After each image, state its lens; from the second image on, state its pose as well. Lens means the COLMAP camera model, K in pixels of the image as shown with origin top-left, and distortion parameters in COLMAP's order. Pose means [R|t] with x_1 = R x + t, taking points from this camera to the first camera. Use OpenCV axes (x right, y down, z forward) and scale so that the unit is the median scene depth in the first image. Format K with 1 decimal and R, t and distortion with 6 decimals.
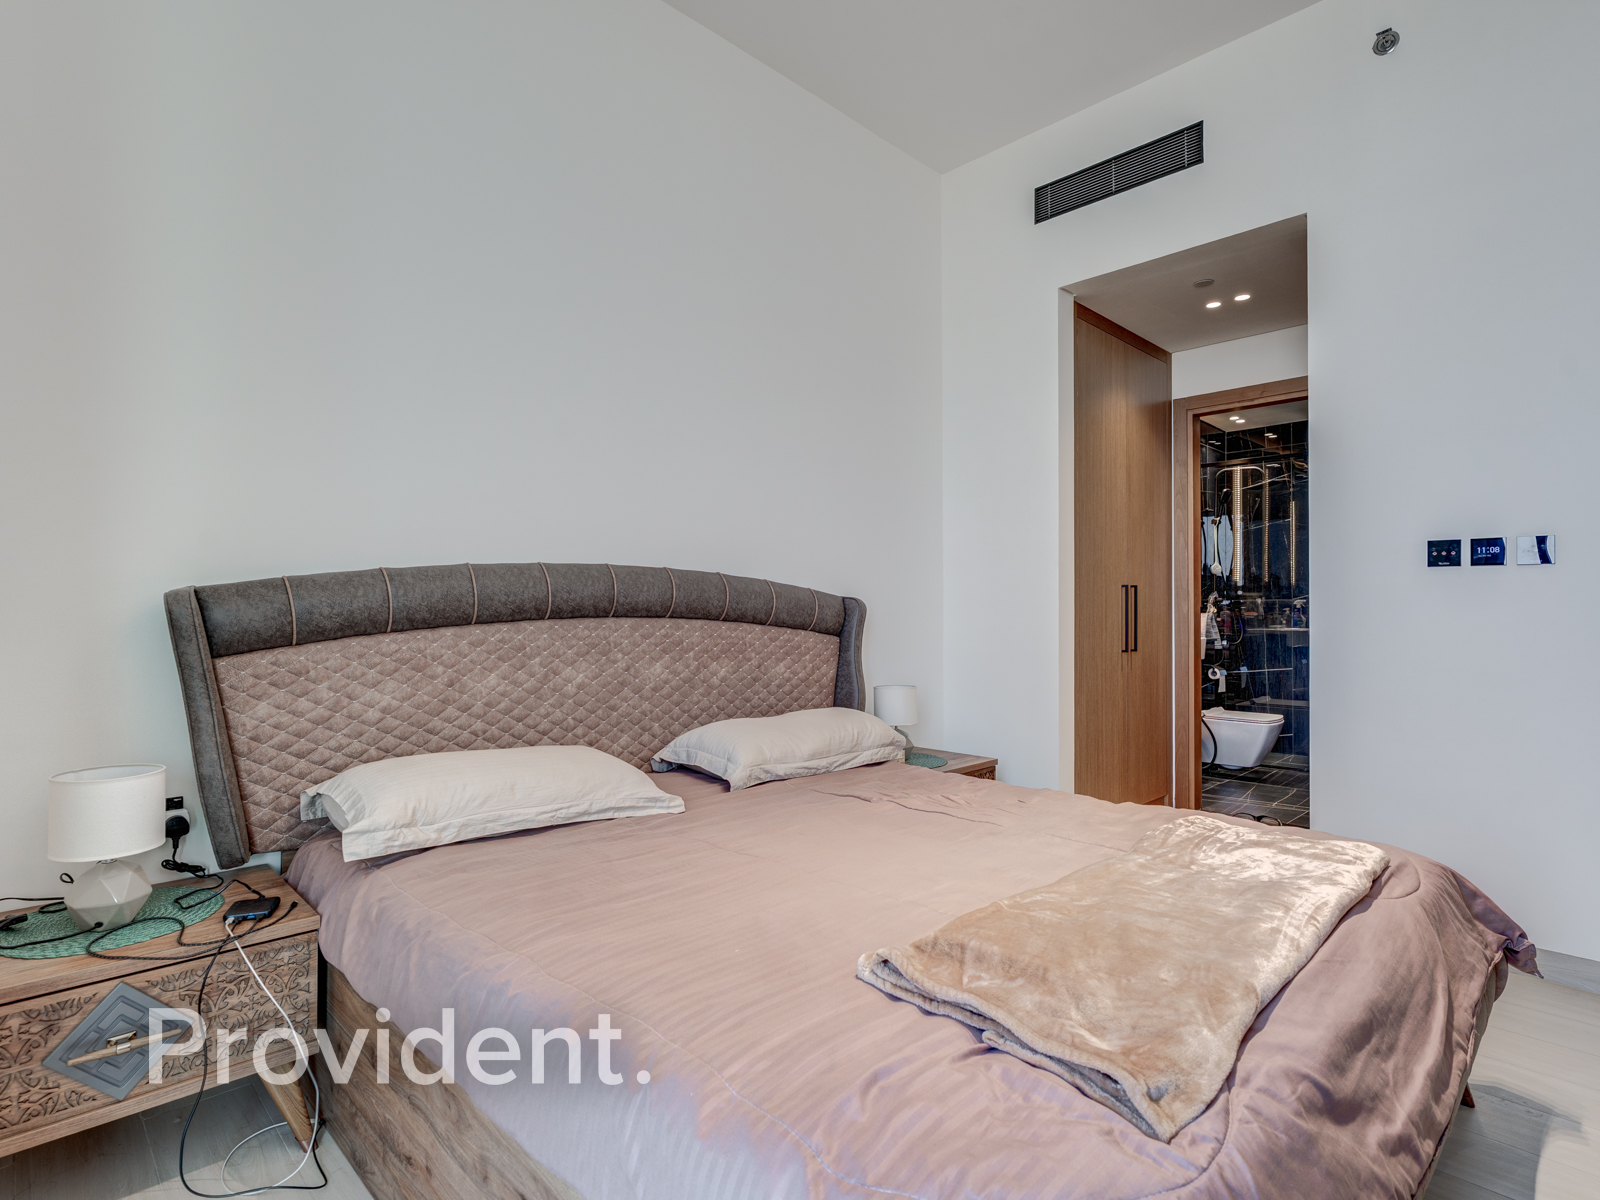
lens RADIAL K [[821.7, 0, 800.5], [0, 821.7, 591.3], [0, 0, 1]] dist [-0.010773, 0.004612]
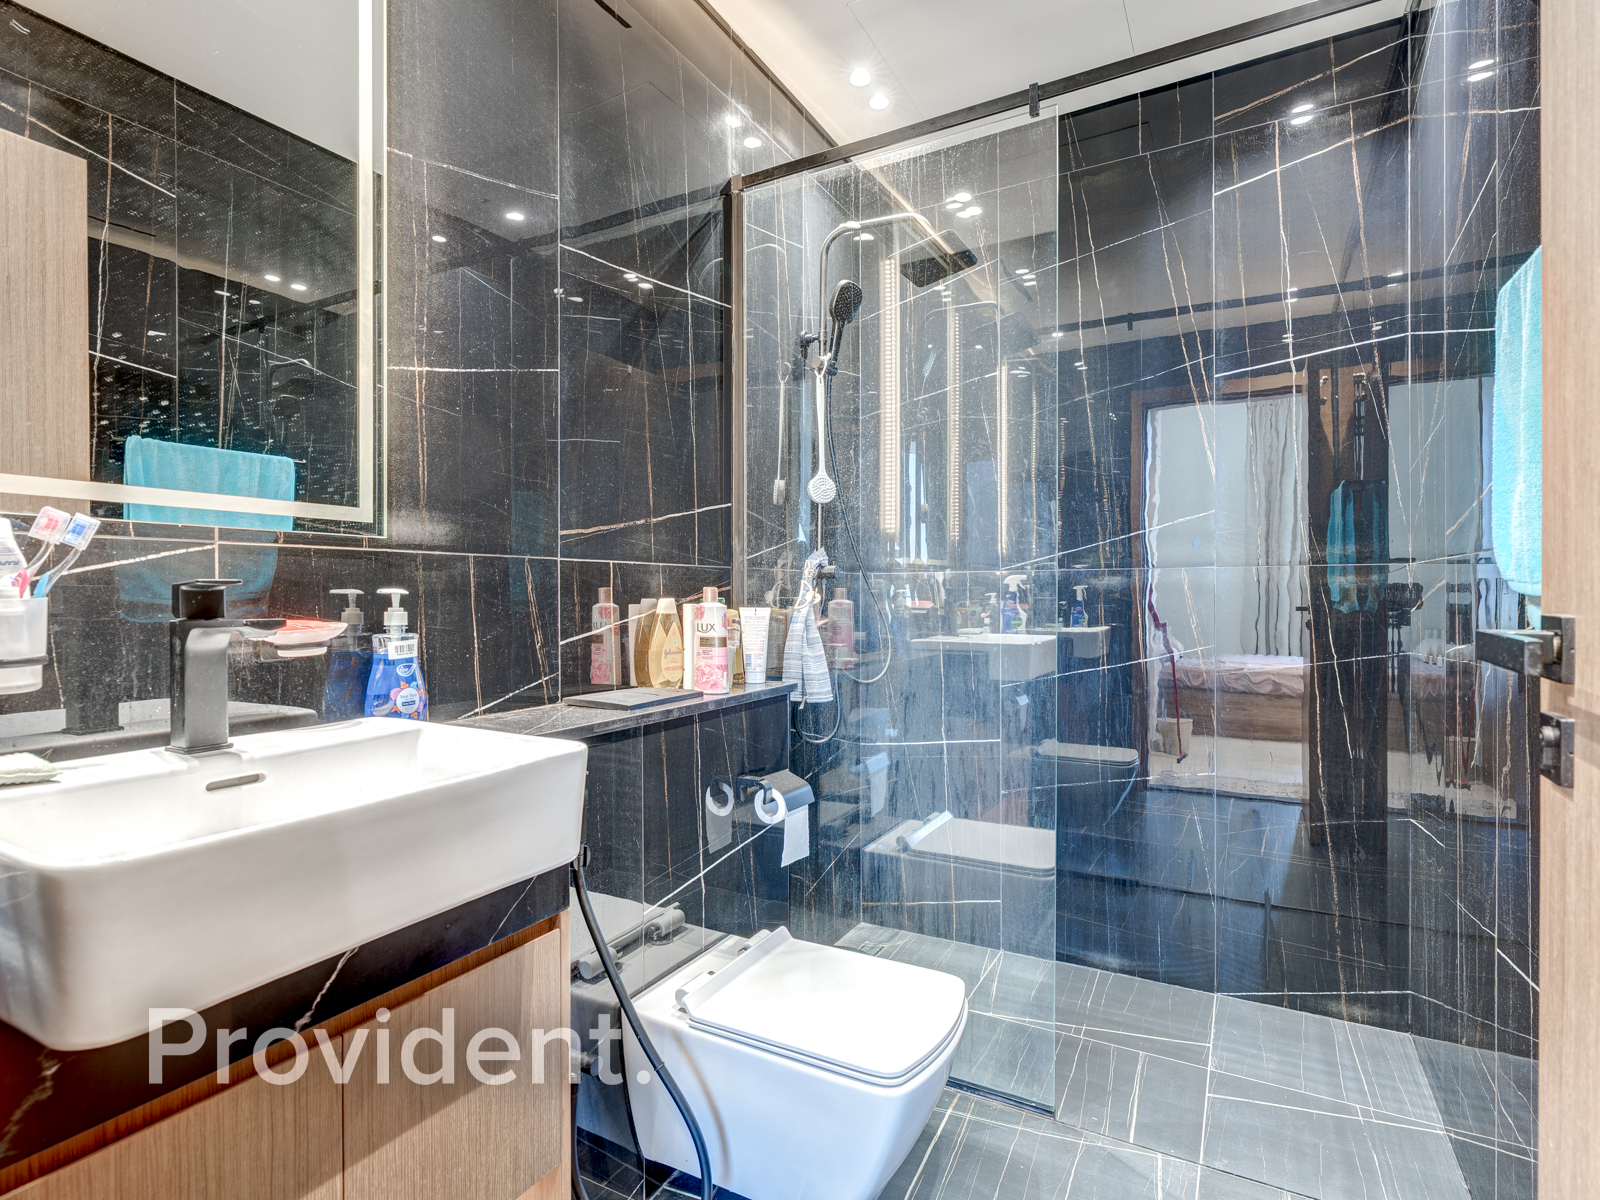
lens RADIAL K [[821.7, 0, 800.5], [0, 821.7, 591.3], [0, 0, 1]] dist [-0.010773, 0.004612]
pose [[0.957263, -0.006878, 0.289138, 0.853345], [0.002761, 0.999889, 0.014641, 0.032197], [-0.289207, -0.013217, 0.957175, 1.405756]]
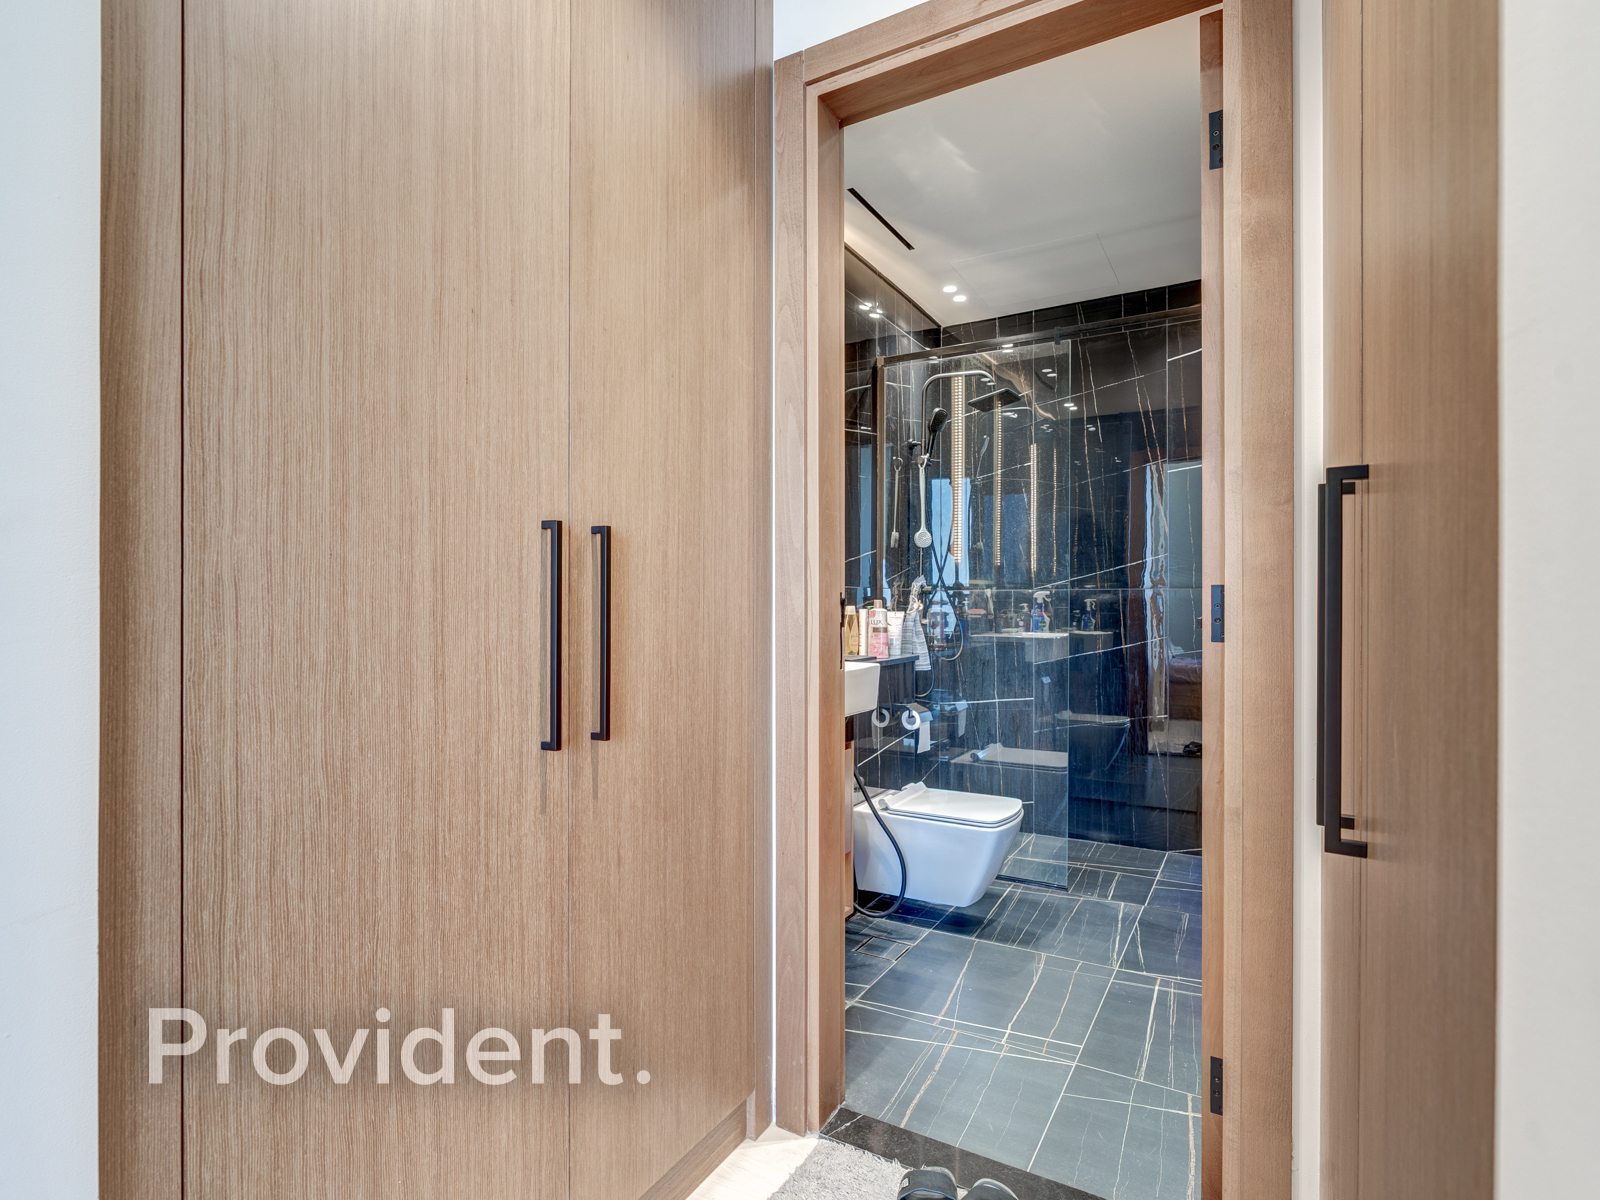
lens RADIAL K [[821.7, 0, 800.5], [0, 821.7, 591.3], [0, 0, 1]] dist [-0.010773, 0.004612]
pose [[0.962164, 0.002208, 0.272462, 0.558248], [-0.003029, 0.999992, 0.002592, 0.023543], [-0.272454, -0.003319, 0.962163, 0.963255]]
